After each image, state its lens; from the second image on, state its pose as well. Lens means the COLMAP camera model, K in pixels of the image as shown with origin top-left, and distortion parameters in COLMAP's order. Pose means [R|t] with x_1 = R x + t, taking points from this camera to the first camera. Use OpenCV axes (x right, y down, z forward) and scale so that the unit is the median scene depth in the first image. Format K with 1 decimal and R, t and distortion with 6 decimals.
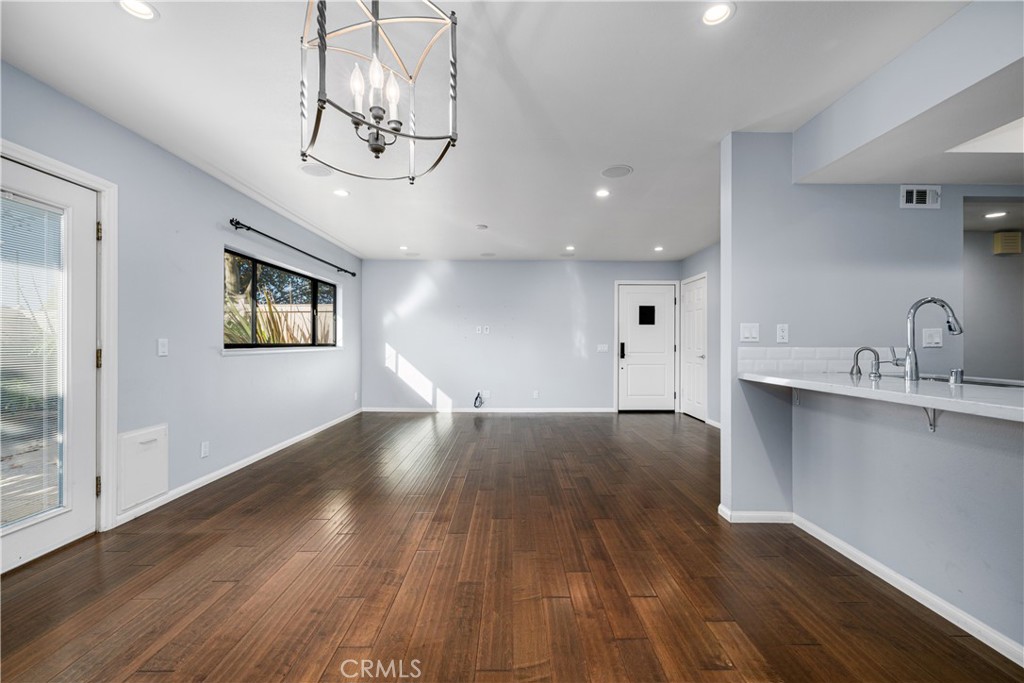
lens RADIAL K [[415.0, 0, 514.6], [0, 415.0, 340.5], [0, 0, 1]] dist [-0.002419, 0.000592]
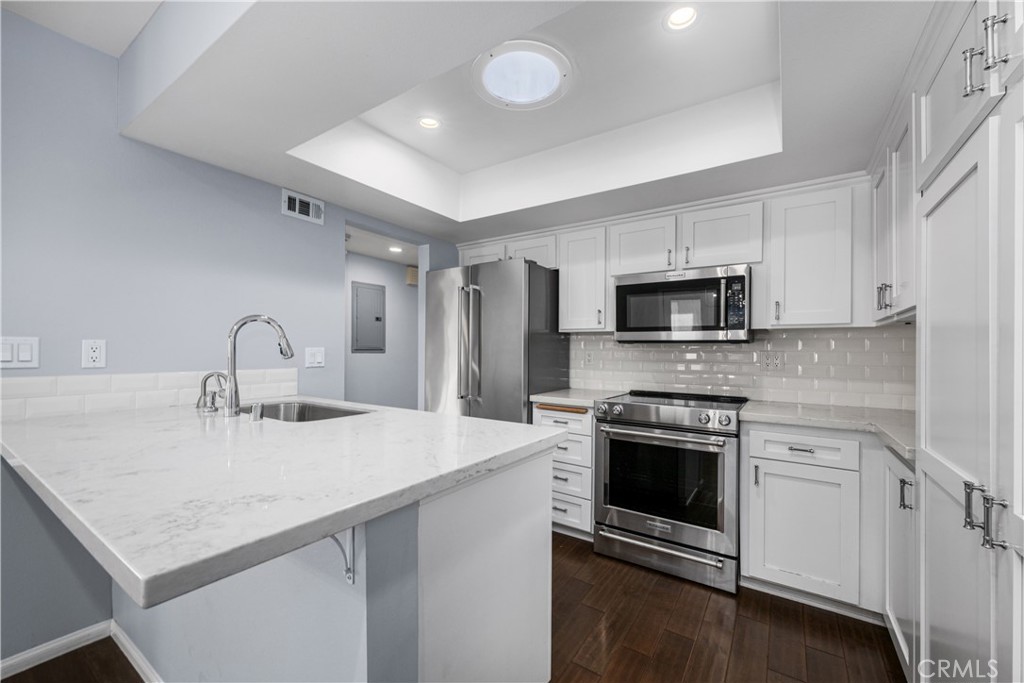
lens RADIAL K [[415.0, 0, 513.2], [0, 415.0, 344.5], [0, 0, 1]] dist [-0.002419, 0.000592]
pose [[0.563642, 0.013380, 0.825911, 0.241412], [-0.011840, 0.999897, -0.008118, -0.017472], [-0.825934, -0.005203, 0.563742, 0.038937]]
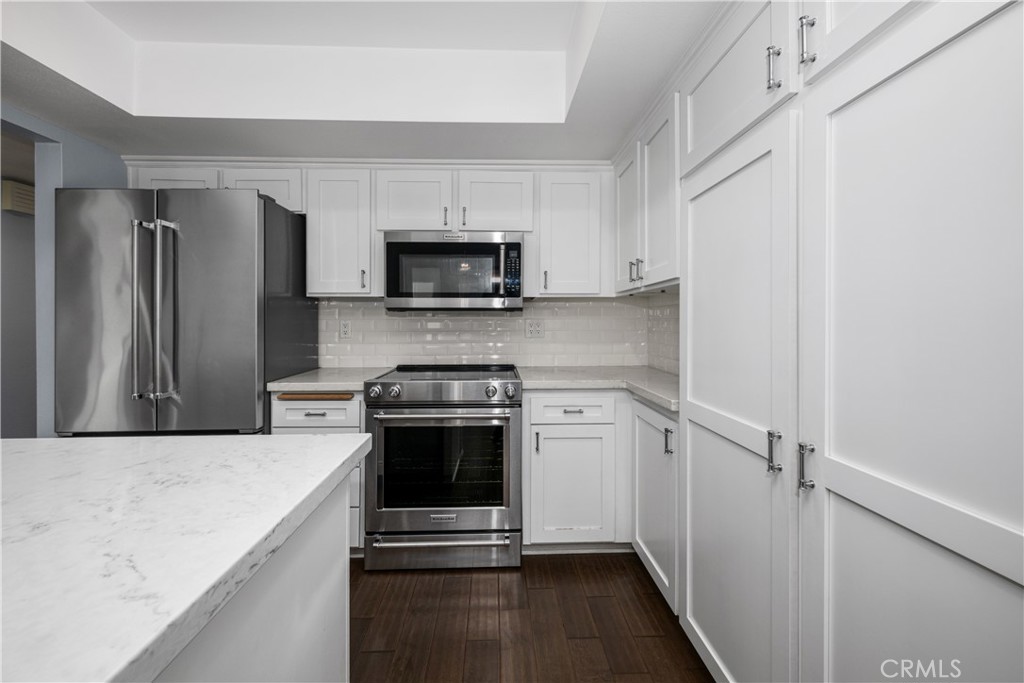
lens RADIAL K [[415.0, 0, 515.6], [0, 415.0, 322.0], [0, 0, 1]] dist [-0.002419, 0.000592]
pose [[-0.033358, -0.000234, 0.999443, 0.303130], [-0.004125, 0.999991, 0.000097, -0.013771], [-0.999435, -0.004120, -0.033359, 0.103813]]
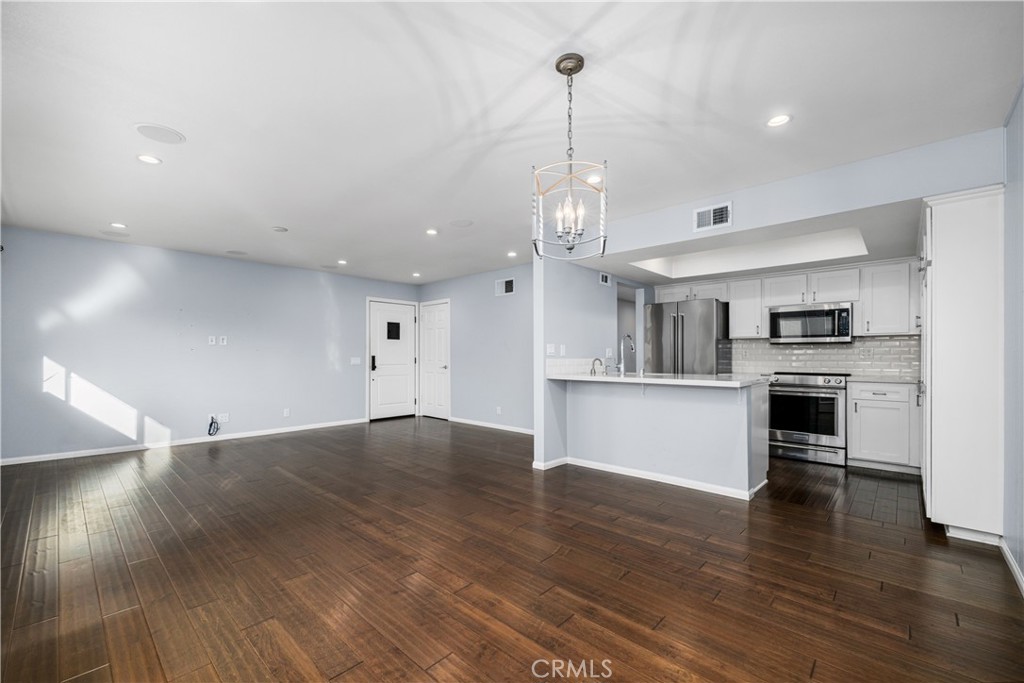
lens RADIAL K [[415.0, 0, 509.7], [0, 415.0, 359.5], [0, 0, 1]] dist [-0.002419, 0.000592]
pose [[0.687006, -0.006787, 0.726620, -0.357488], [-0.003282, 0.999917, 0.012443, -0.000369], [-0.726644, -0.010934, 0.686927, 0.005308]]
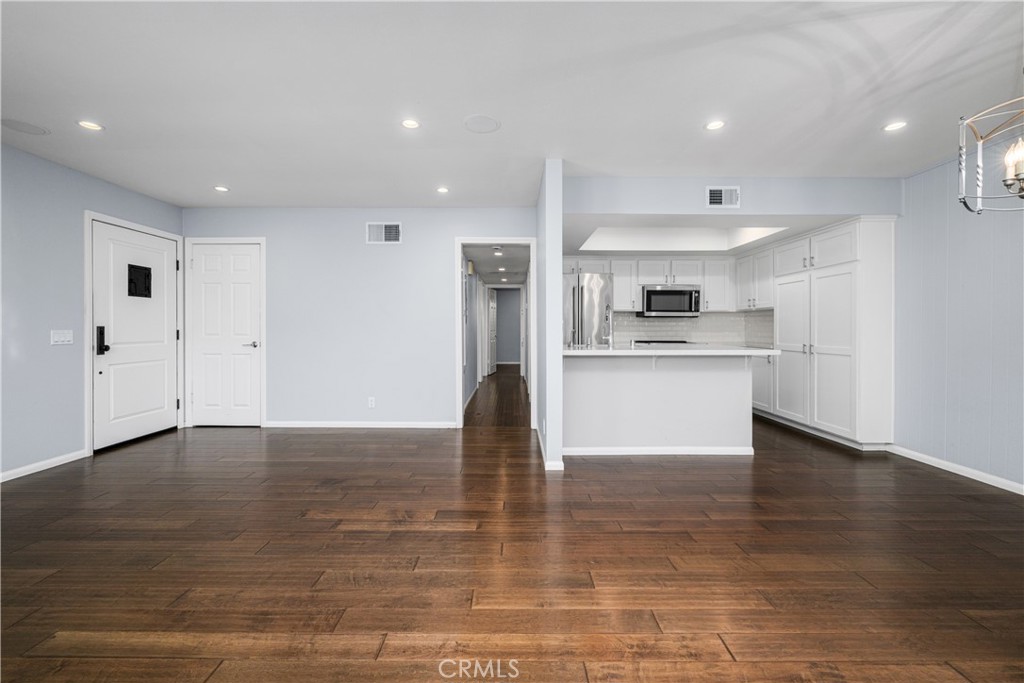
lens RADIAL K [[415.0, 0, 511.2], [0, 415.0, 331.7], [0, 0, 1]] dist [-0.002419, 0.000592]
pose [[0.013045, -0.012154, 0.999841, -0.366671], [-0.006279, 0.999905, 0.012236, 0.002398], [-0.999895, -0.006438, 0.012967, 0.568540]]
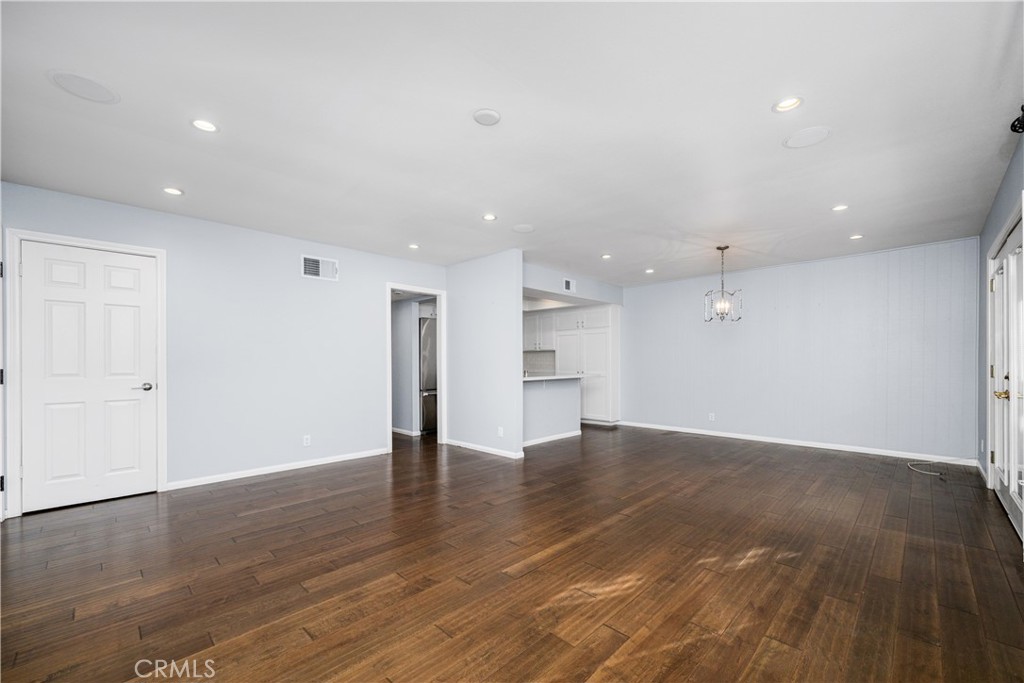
lens RADIAL K [[415.0, 0, 507.3], [0, 415.0, 370.6], [0, 0, 1]] dist [-0.002419, 0.000592]
pose [[-0.697492, -0.013821, 0.716459, -0.389624], [-0.000745, 0.999827, 0.018563, 0.004528], [-0.716592, 0.012414, -0.697382, 1.179223]]
